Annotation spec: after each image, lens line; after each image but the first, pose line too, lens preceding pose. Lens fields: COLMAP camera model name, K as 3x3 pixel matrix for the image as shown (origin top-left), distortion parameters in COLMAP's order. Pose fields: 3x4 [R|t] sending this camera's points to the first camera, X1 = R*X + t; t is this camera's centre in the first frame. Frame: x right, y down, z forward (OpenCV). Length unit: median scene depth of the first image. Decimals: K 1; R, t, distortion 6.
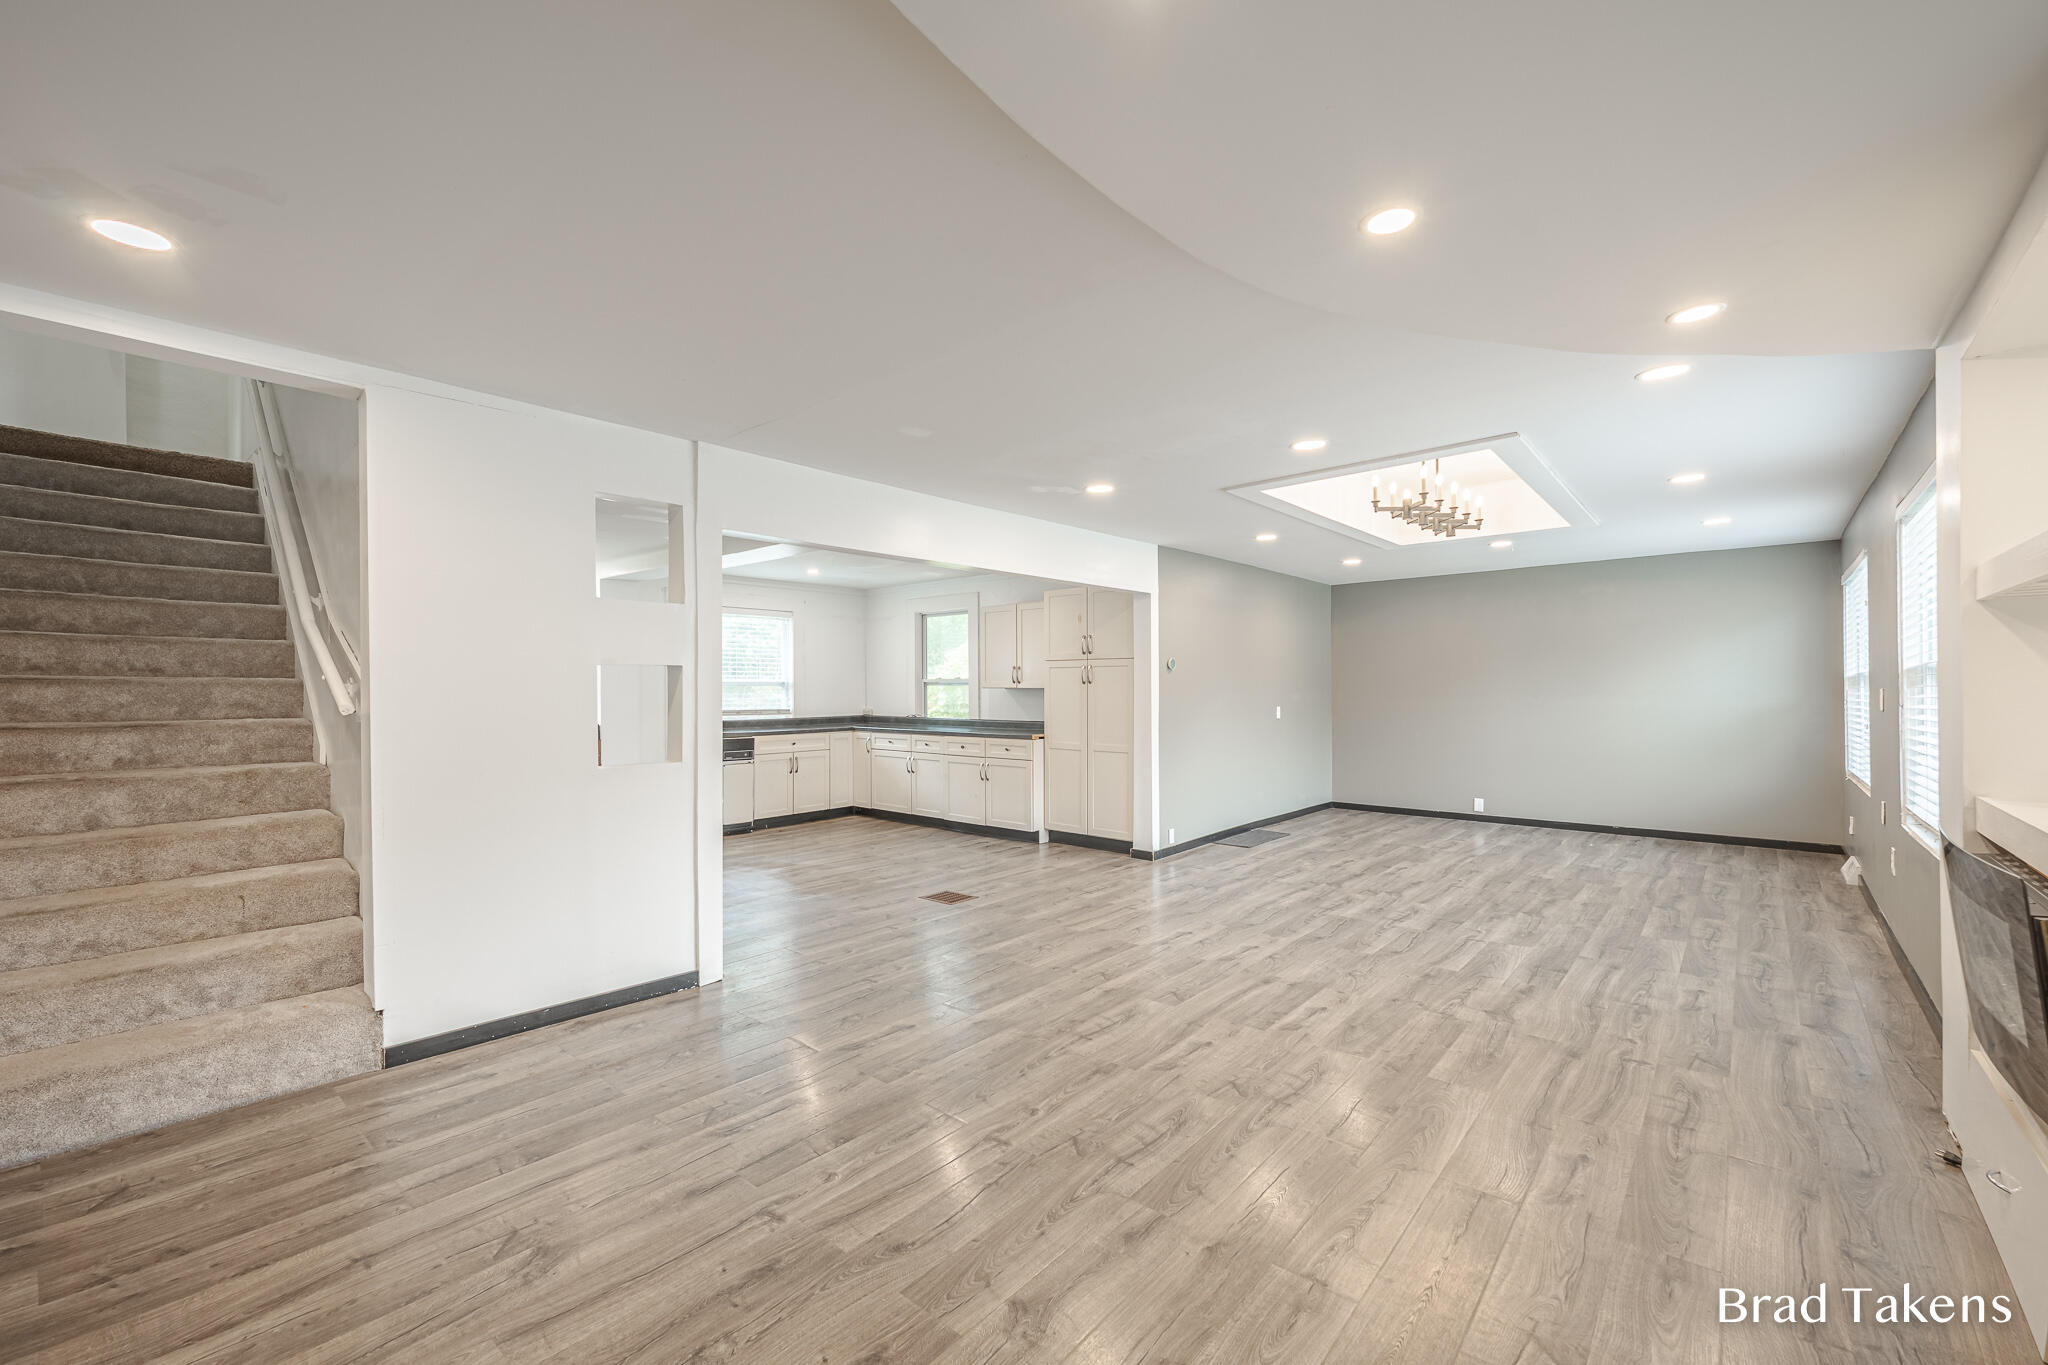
lens RADIAL K [[835.6, 0, 1026.3], [0, 835.6, 686.3], [0, 0, 1]] dist [0.008136, -0.000230]
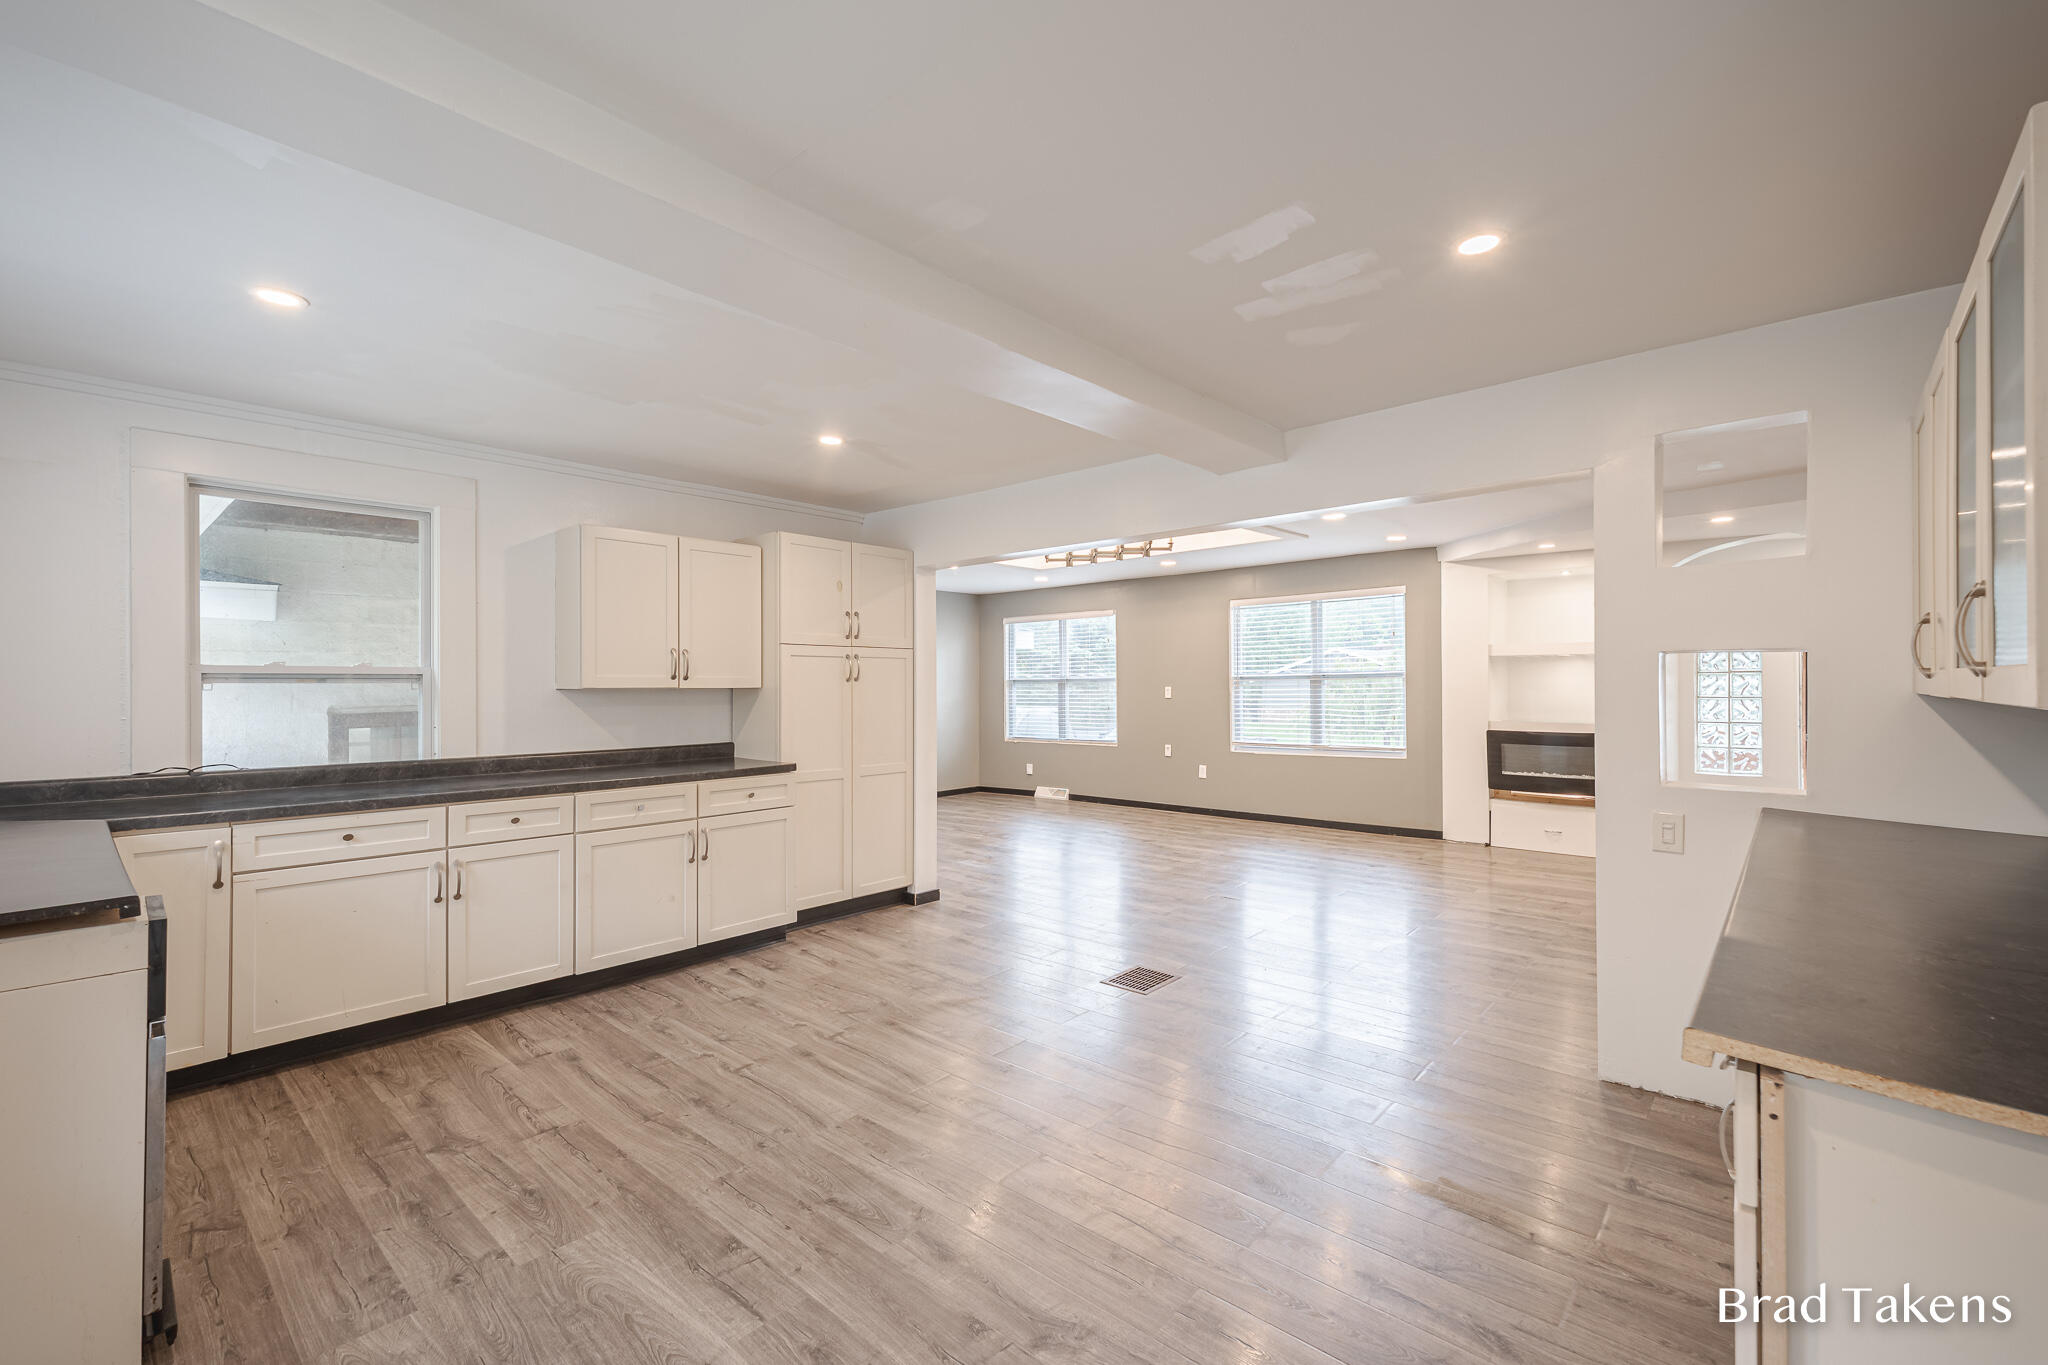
lens RADIAL K [[872.6, 0, 1024.0], [0, 872.6, 682.5], [0, 0, 1]] dist [0.002190, 0.000011]
pose [[0.017720, 0.005141, 0.999830, -1.118325], [0.002005, 0.999985, -0.005177, 0.003532], [-0.999841, 0.002096, 0.017709, 1.444269]]
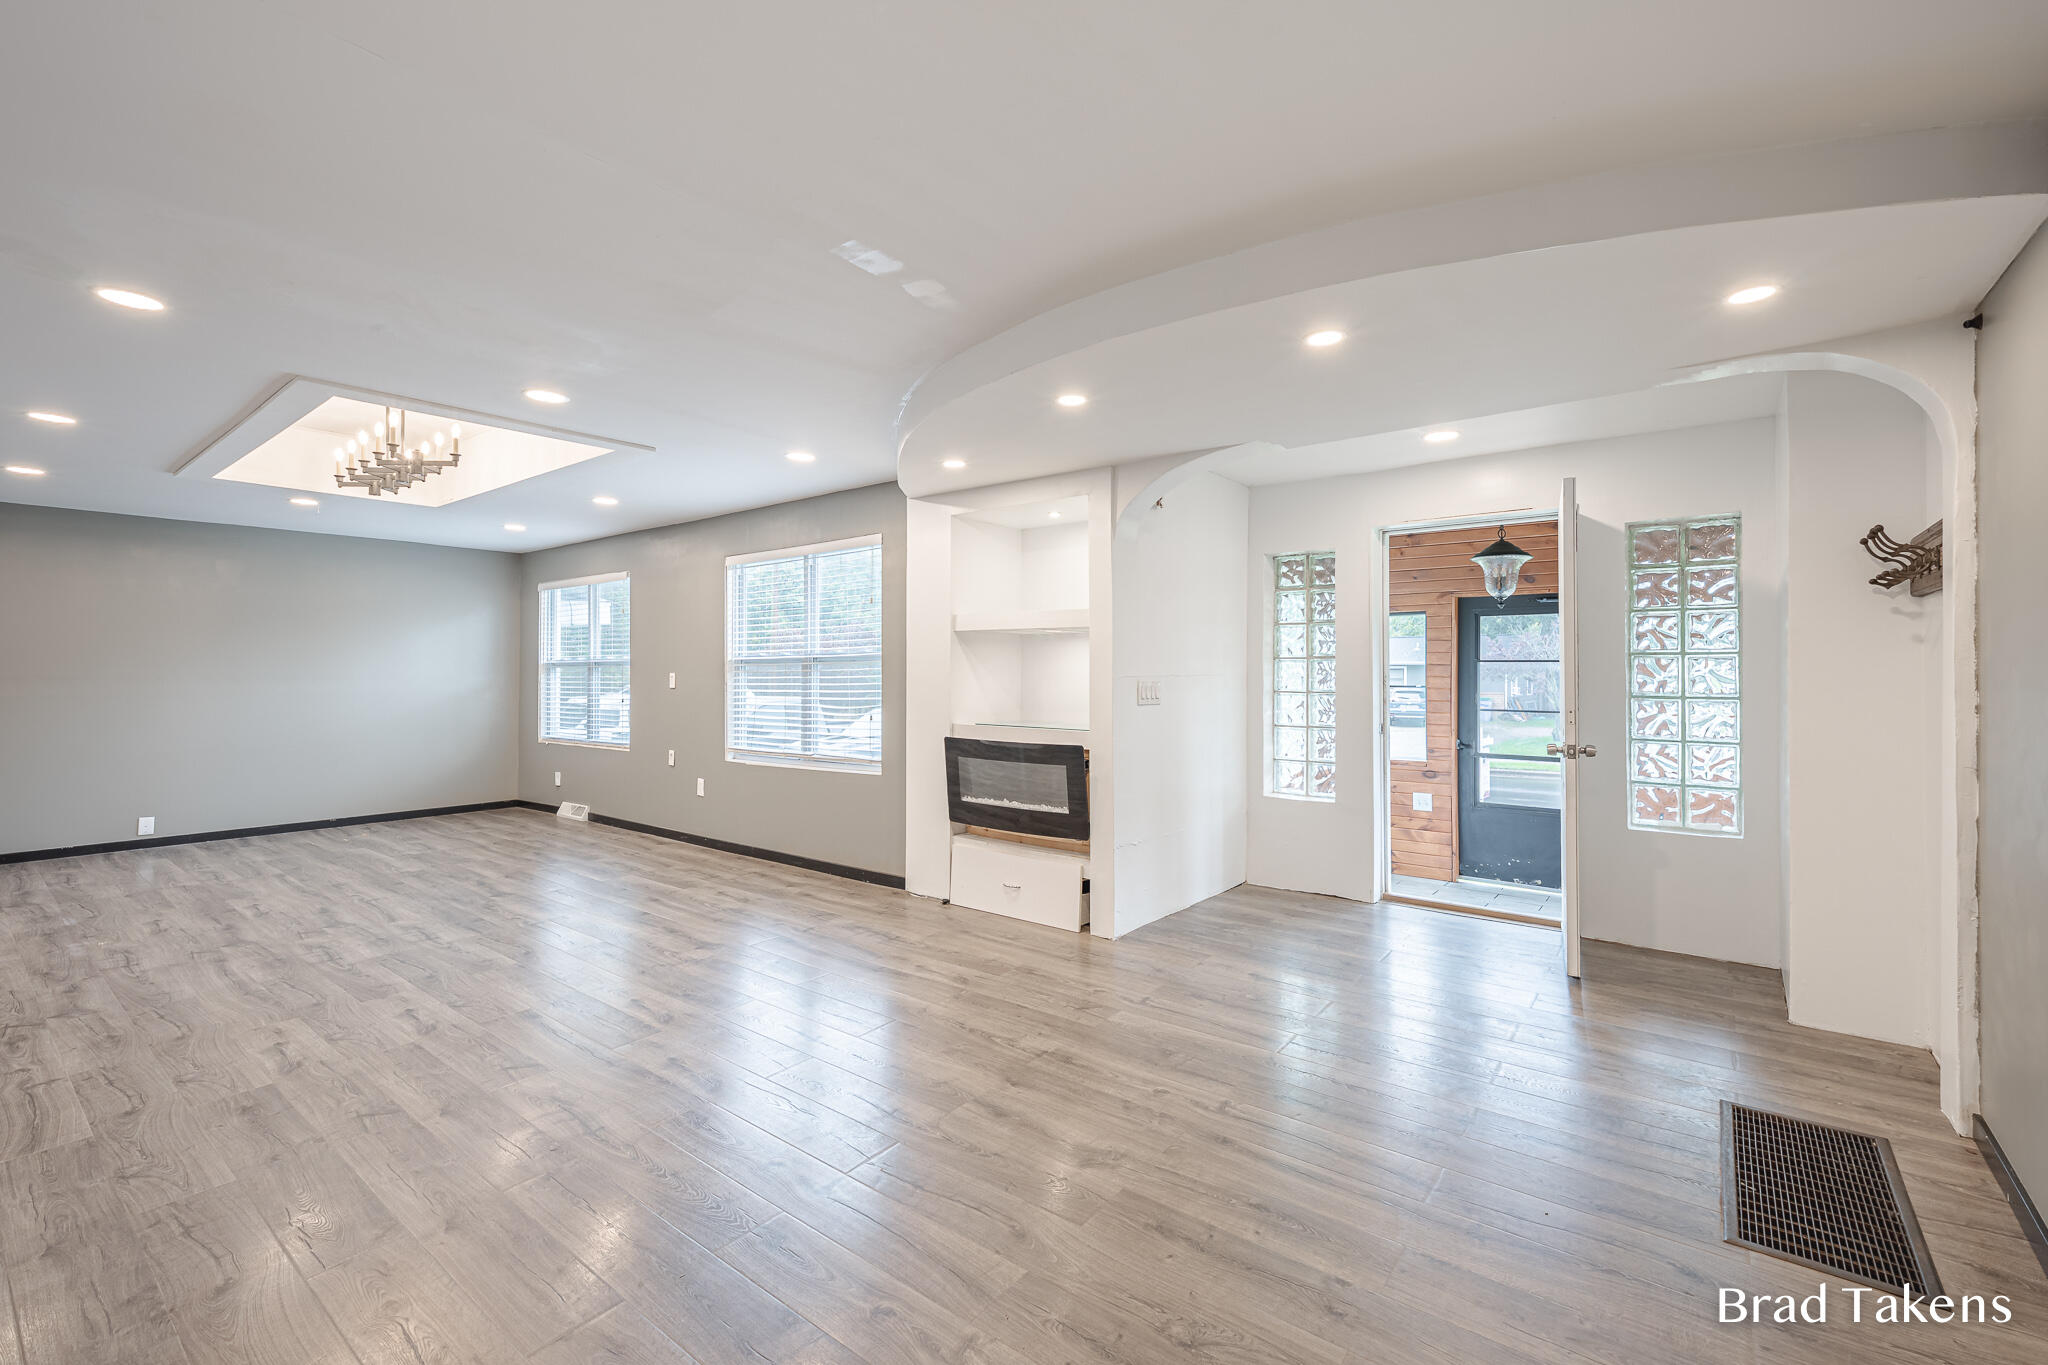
lens RADIAL K [[867.0, 0, 1027.3], [0, 867.0, 659.1], [0, 0, 1]] dist [-0.000646, 0.003267]
pose [[-0.051886, 0.019681, 0.998459, -0.581395], [-0.005606, 0.999784, -0.019999, 0.006160], [-0.998637, -0.006635, -0.051765, 0.514621]]
